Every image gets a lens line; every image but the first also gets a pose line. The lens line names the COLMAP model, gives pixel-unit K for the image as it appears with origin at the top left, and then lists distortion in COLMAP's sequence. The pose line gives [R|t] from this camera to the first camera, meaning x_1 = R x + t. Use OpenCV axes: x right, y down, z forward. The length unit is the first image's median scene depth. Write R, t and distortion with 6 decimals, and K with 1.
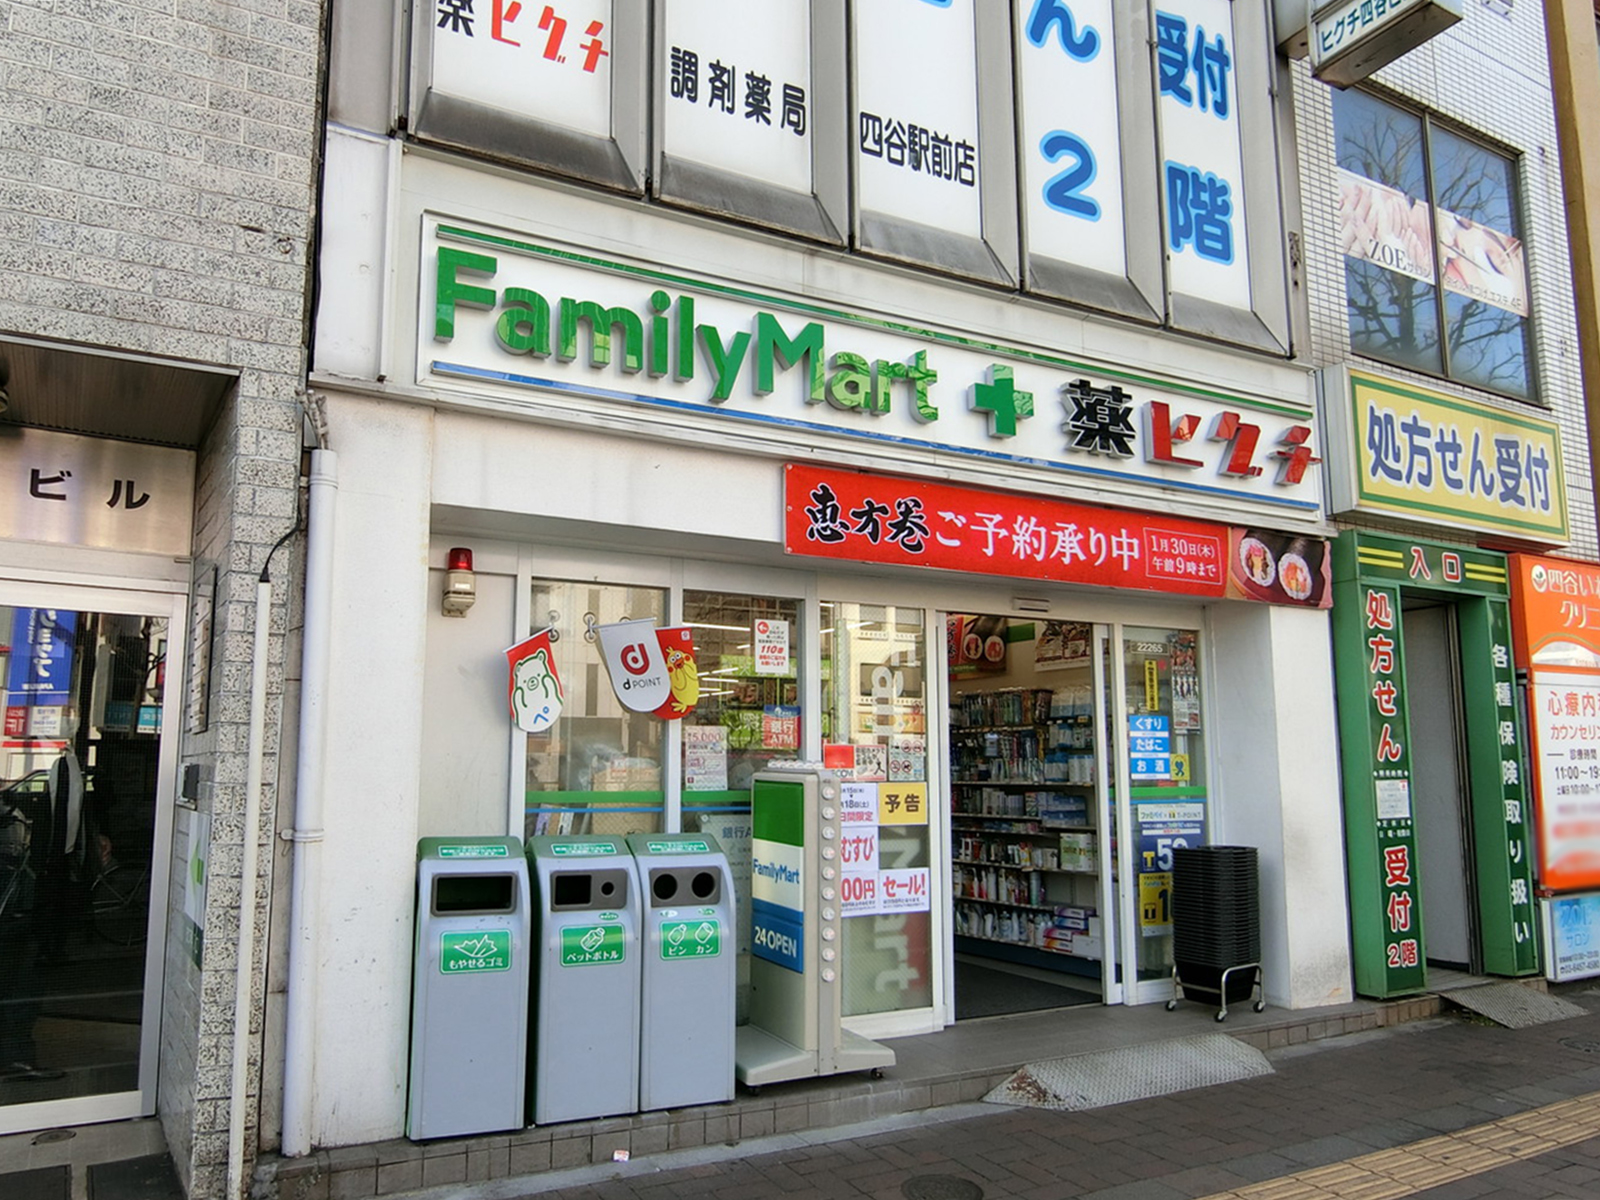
lens RADIAL K [[1200.1, 0, 800.0], [0, 1200.1, 600.0], [0, 0, 1]] dist [-0.007261, -0.002407]
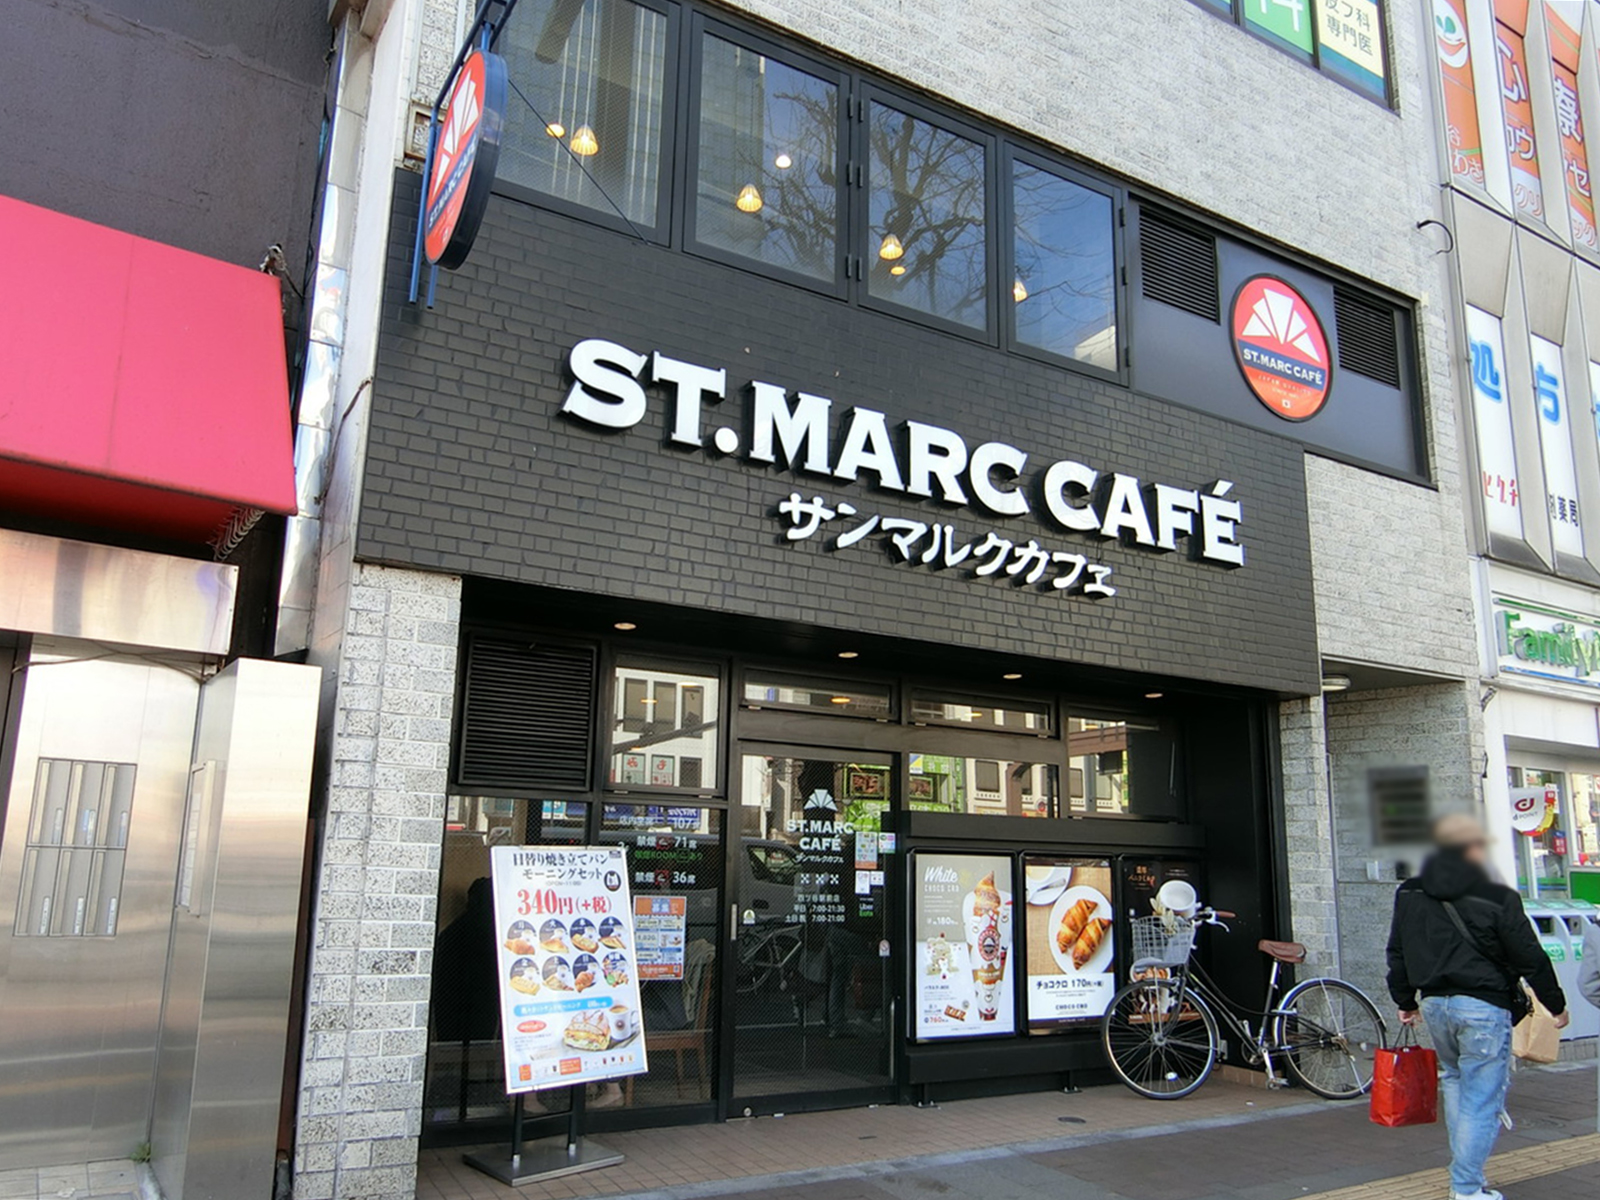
lens RADIAL K [[1200.1, 0, 800.0], [0, 1200.1, 600.0], [0, 0, 1]] dist [-0.007261, -0.002407]
pose [[0.999382, 0.031928, 0.014728, -1.398115], [-0.030831, 0.997104, -0.069516, -0.118035], [-0.016905, 0.069019, 0.997472, -0.946255]]
